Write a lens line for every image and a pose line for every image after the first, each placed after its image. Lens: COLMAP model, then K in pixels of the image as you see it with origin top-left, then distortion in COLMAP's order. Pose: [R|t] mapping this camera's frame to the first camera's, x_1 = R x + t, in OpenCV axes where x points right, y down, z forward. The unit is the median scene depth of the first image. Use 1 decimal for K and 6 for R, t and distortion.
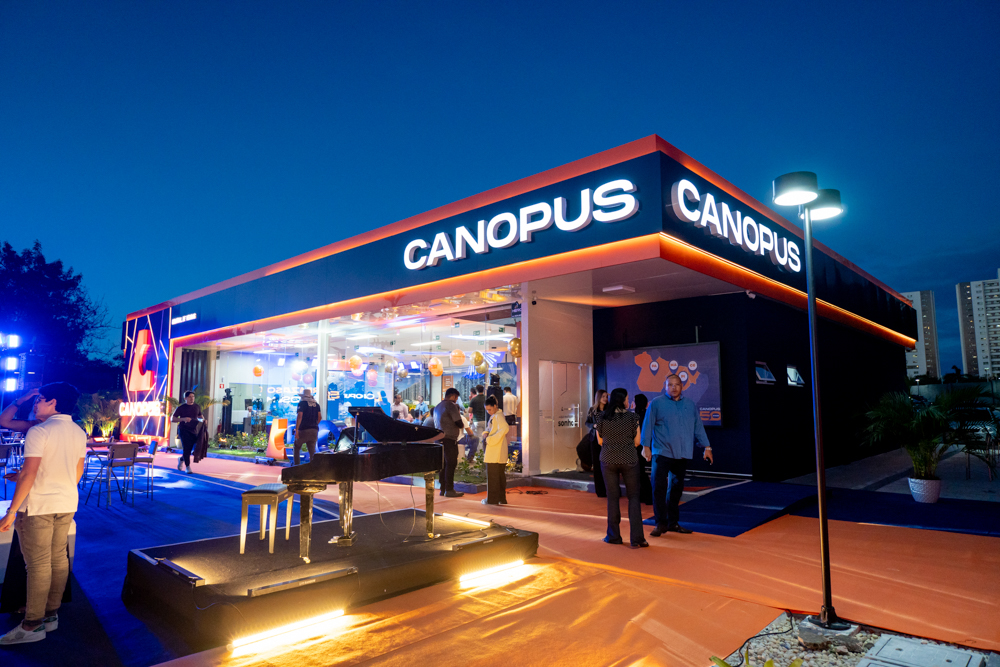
lens RADIAL K [[605.8, 0, 506.2], [0, 605.8, 333.4], [0, 0, 1]] dist [-0.005900, 0.005319]
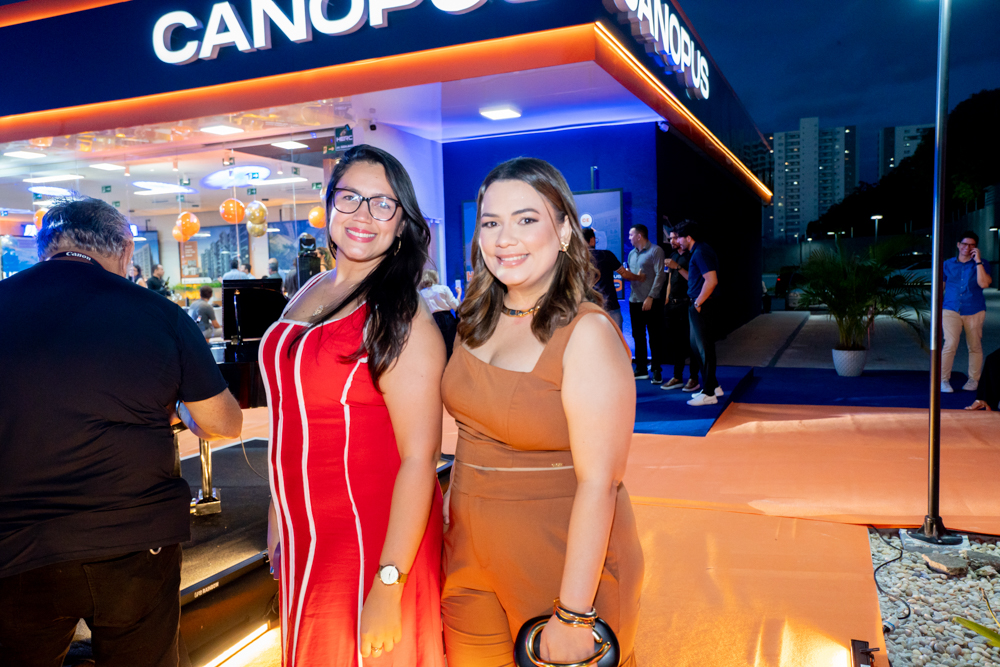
lens RADIAL K [[776.7, 0, 502.8], [0, 776.7, 336.0], [0, 0, 1]] dist [0.016714, 0.030337]
pose [[0.943683, -0.050773, 0.326933, -0.124696], [-0.011401, 0.982578, 0.185503, 0.016755], [-0.330655, -0.178783, 0.926663, 0.116329]]
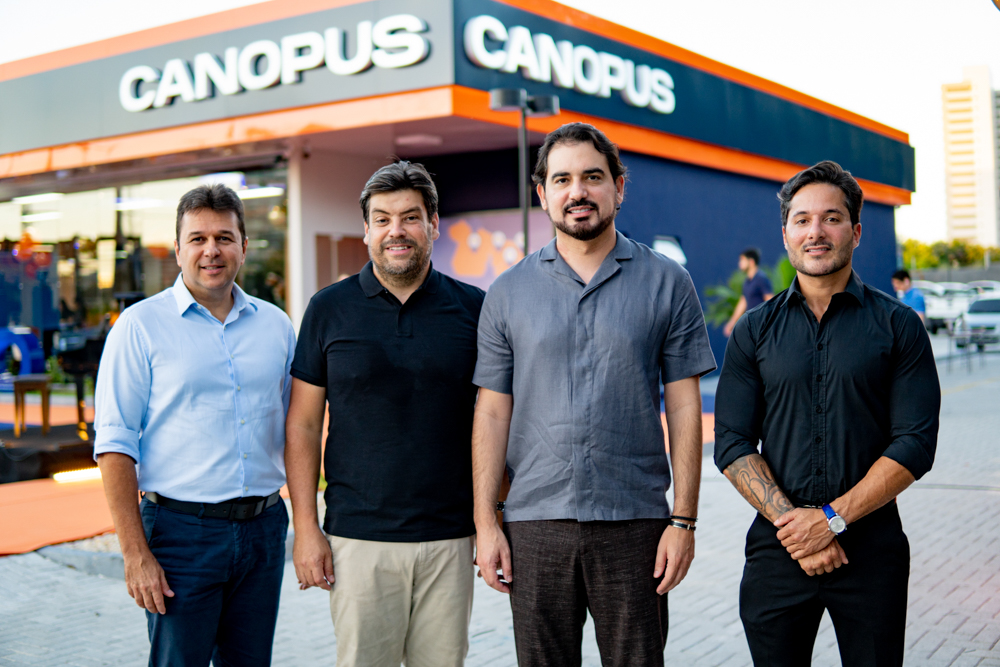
lens RADIAL K [[1342.6, 0, 499.1], [0, 1342.6, 318.0], [0, 0, 1]] dist [-0.196153, 0.000000]
pose [[0.986697, -0.020580, 0.161264, 0.014737], [0.000911, 0.992640, 0.121103, -0.055148], [-0.162569, -0.119345, 0.979453, -0.667356]]
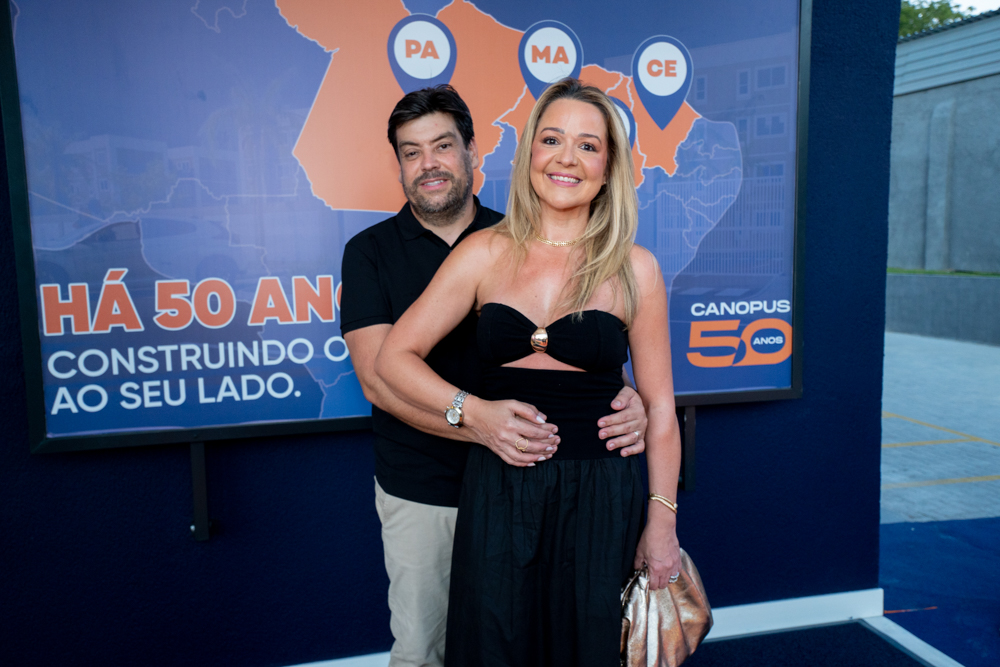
lens RADIAL K [[846.2, 0, 499.4], [0, 846.2, 334.8], [0, 0, 1]] dist [0.040746, 0.026471]
pose [[0.524195, -0.088666, 0.846970, -3.804357], [-0.090413, 0.983149, 0.158879, -0.551277], [-0.846785, -0.159861, 0.507346, -0.055165]]
